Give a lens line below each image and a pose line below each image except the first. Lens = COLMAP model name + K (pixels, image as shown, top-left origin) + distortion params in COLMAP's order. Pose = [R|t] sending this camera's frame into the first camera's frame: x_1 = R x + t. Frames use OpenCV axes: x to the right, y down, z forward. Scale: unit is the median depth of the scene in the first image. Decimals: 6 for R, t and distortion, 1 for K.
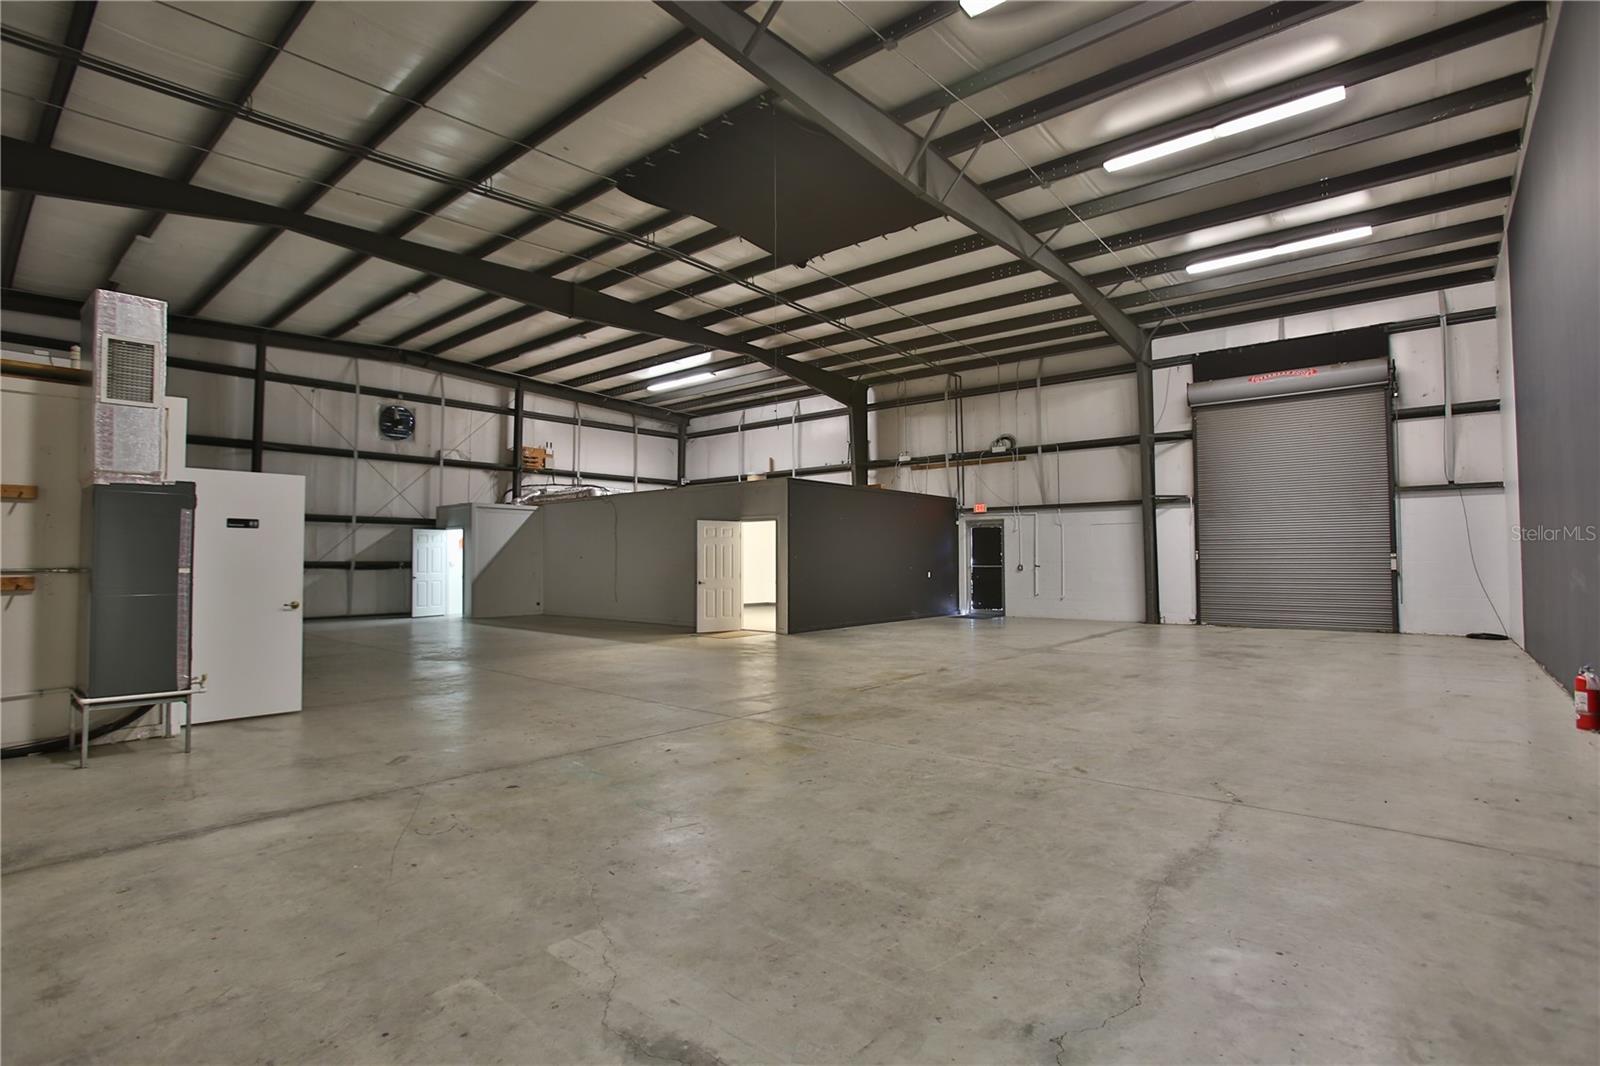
lens RADIAL K [[769.5, 0, 793.3], [0, 769.5, 536.1], [0, 0, 1]] dist [-0.068308, 0.026480]
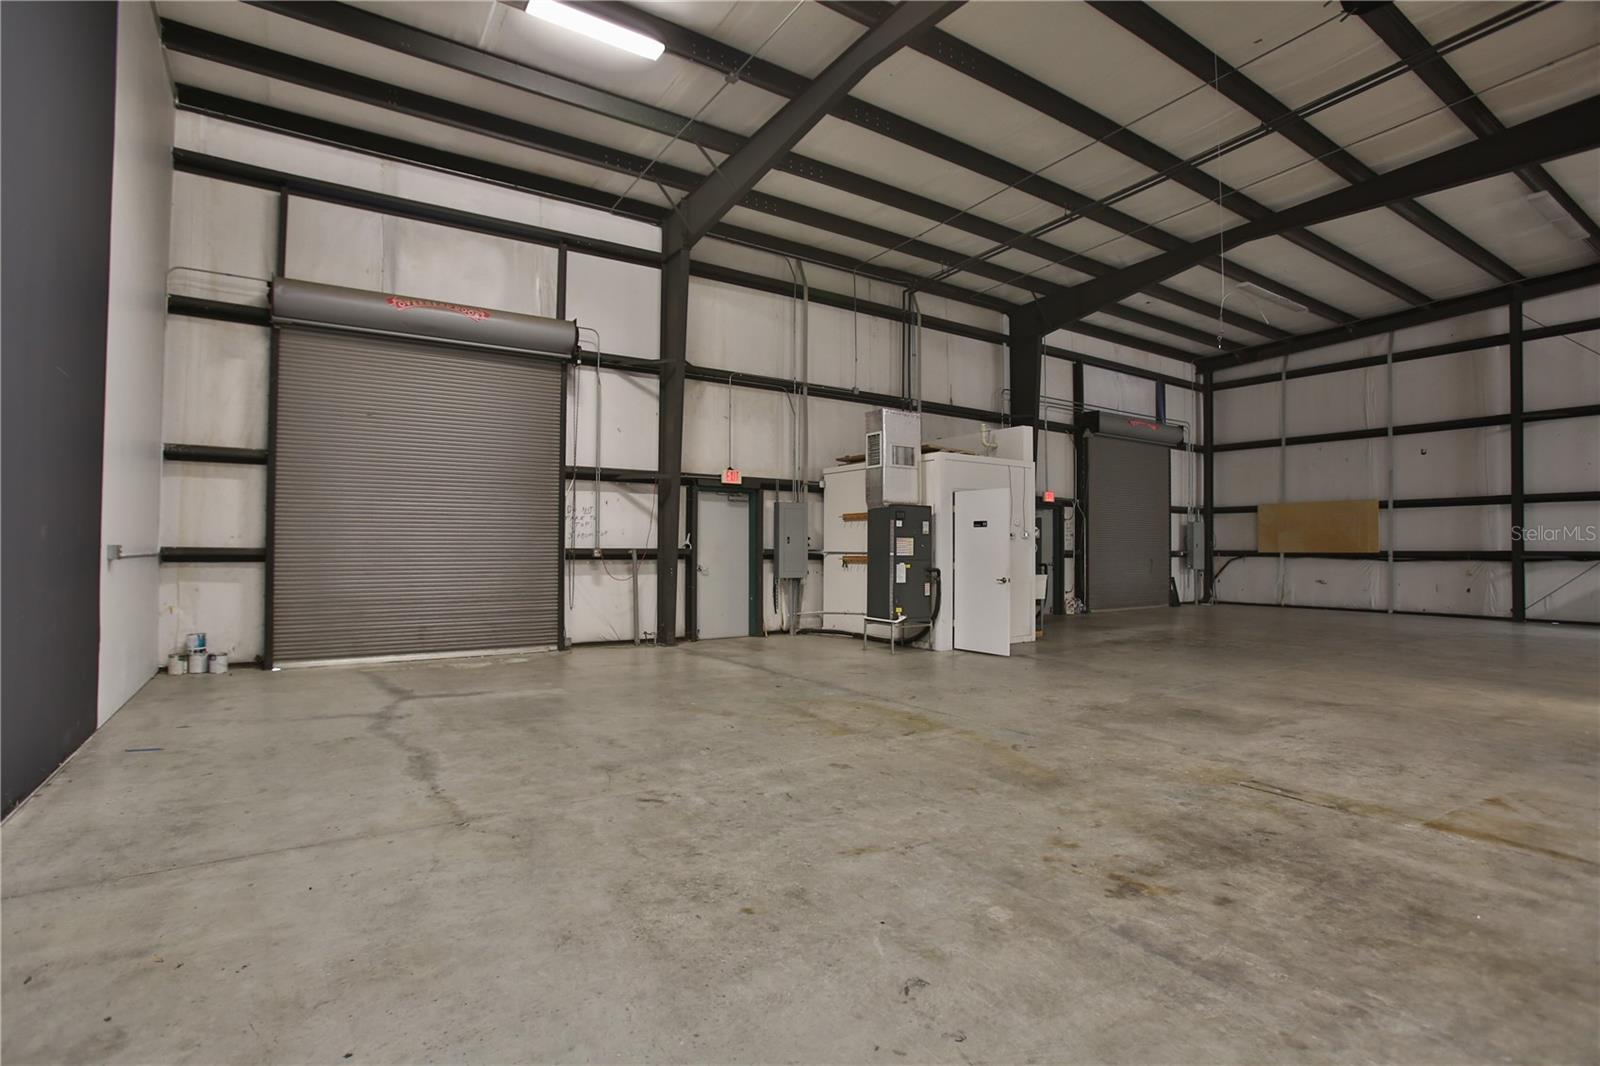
lens RADIAL K [[769.5, 0, 793.3], [0, 769.5, 536.1], [0, 0, 1]] dist [-0.068308, 0.026480]
pose [[-0.266114, -0.012378, -0.963862, 1.209528], [0.026768, 0.999437, -0.020225, 0.041092], [0.963570, -0.031183, -0.265633, 1.457068]]
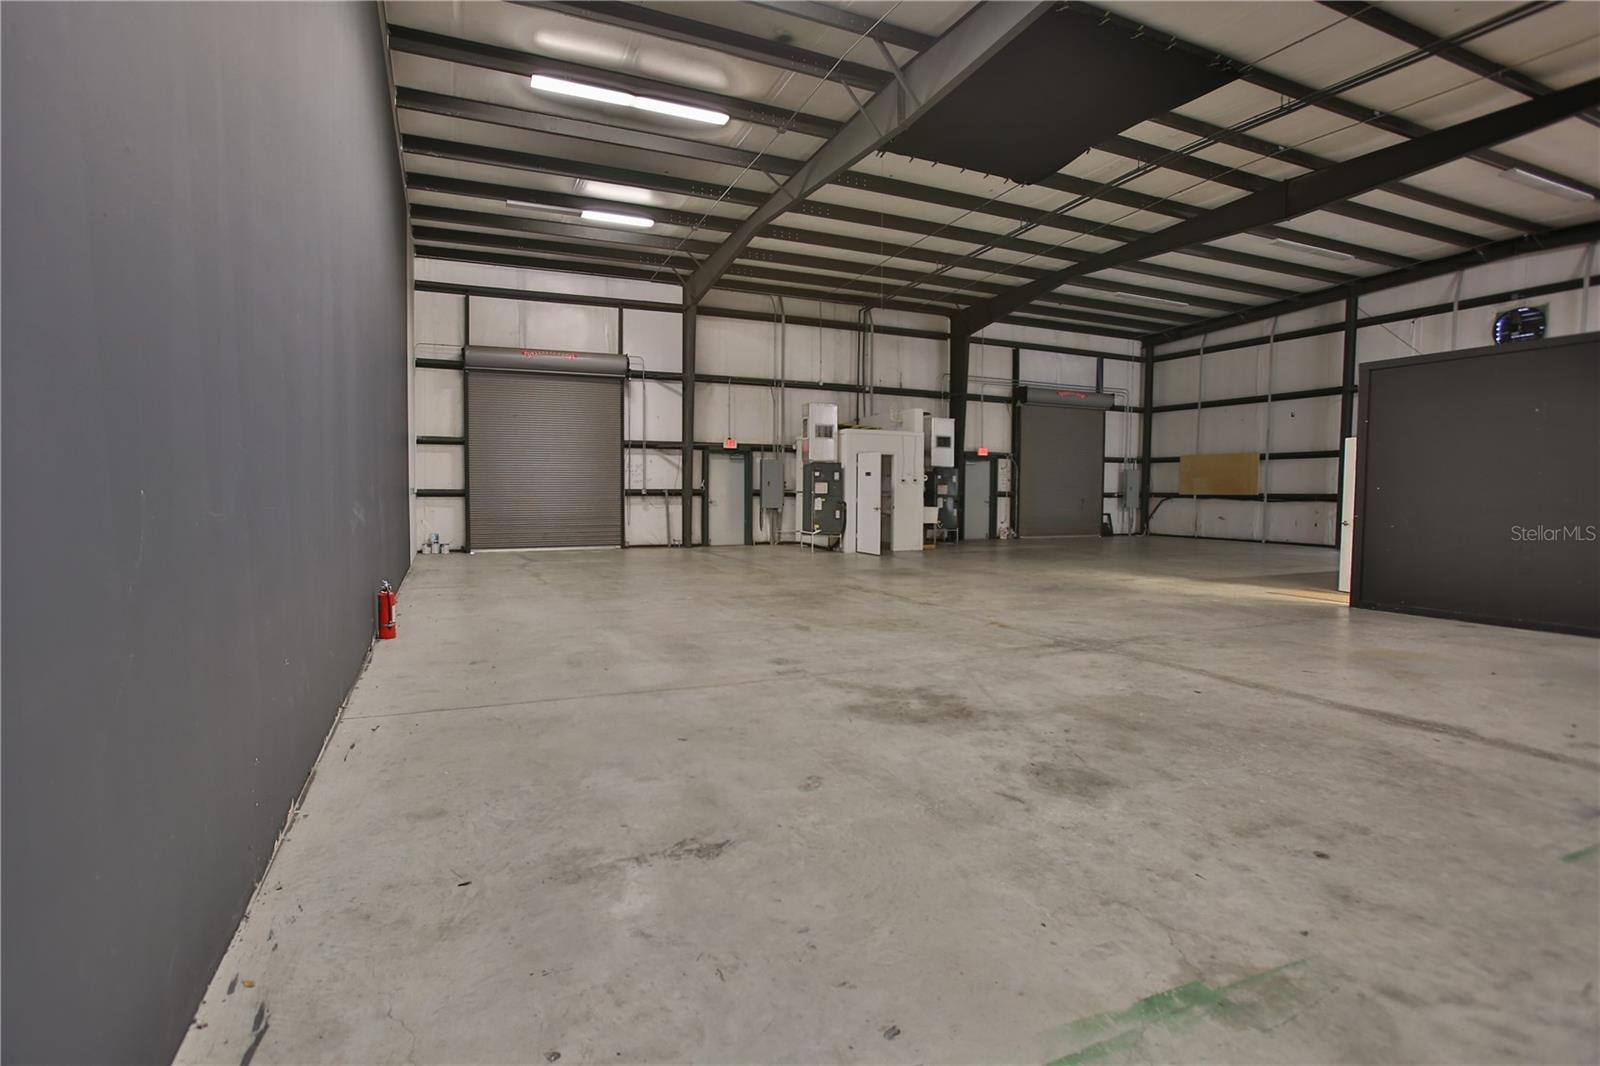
lens RADIAL K [[769.5, 0, 793.3], [0, 769.5, 536.1], [0, 0, 1]] dist [-0.068308, 0.026480]
pose [[-0.421423, 0.056373, -0.905110, 2.188863], [0.023790, 0.998410, 0.051108, 0.068465], [0.906552, 0.000005, -0.422094, 2.435810]]
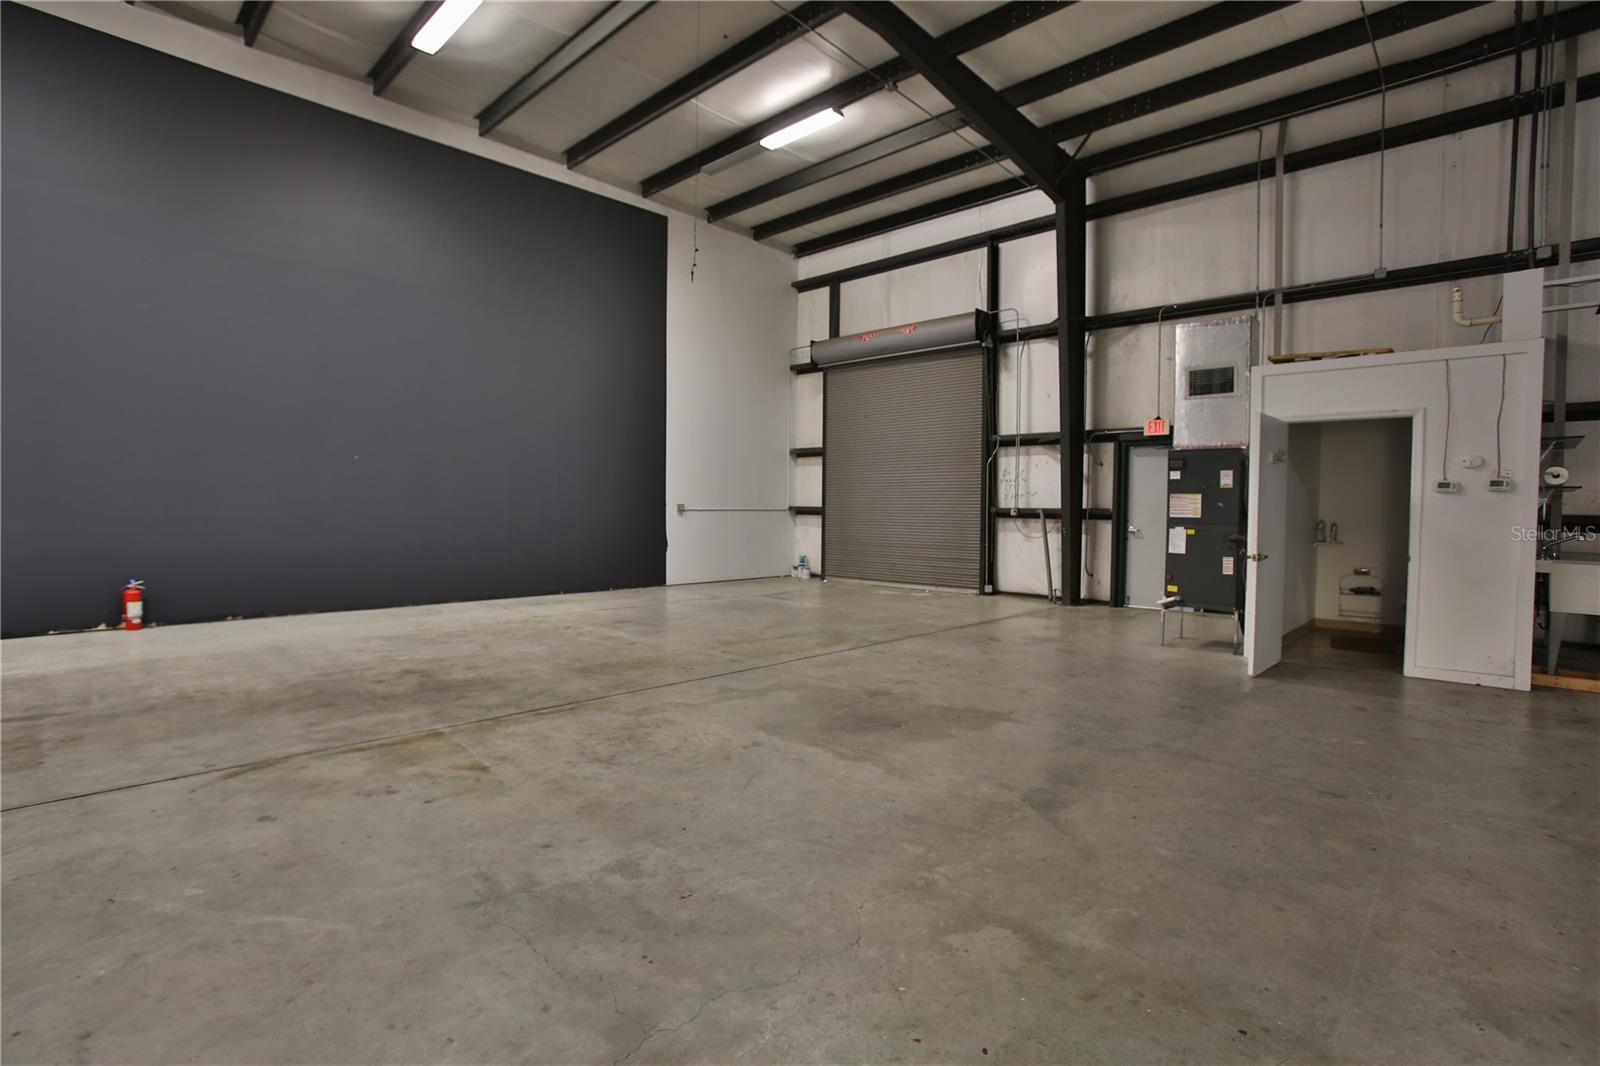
lens RADIAL K [[769.5, 0, 793.3], [0, 769.5, 536.1], [0, 0, 1]] dist [-0.068308, 0.026480]
pose [[-0.998758, -0.004709, 0.049599, -0.049055], [-0.004263, 0.999950, 0.009099, 0.082474], [-0.049639, 0.008876, -0.998728, 2.656751]]
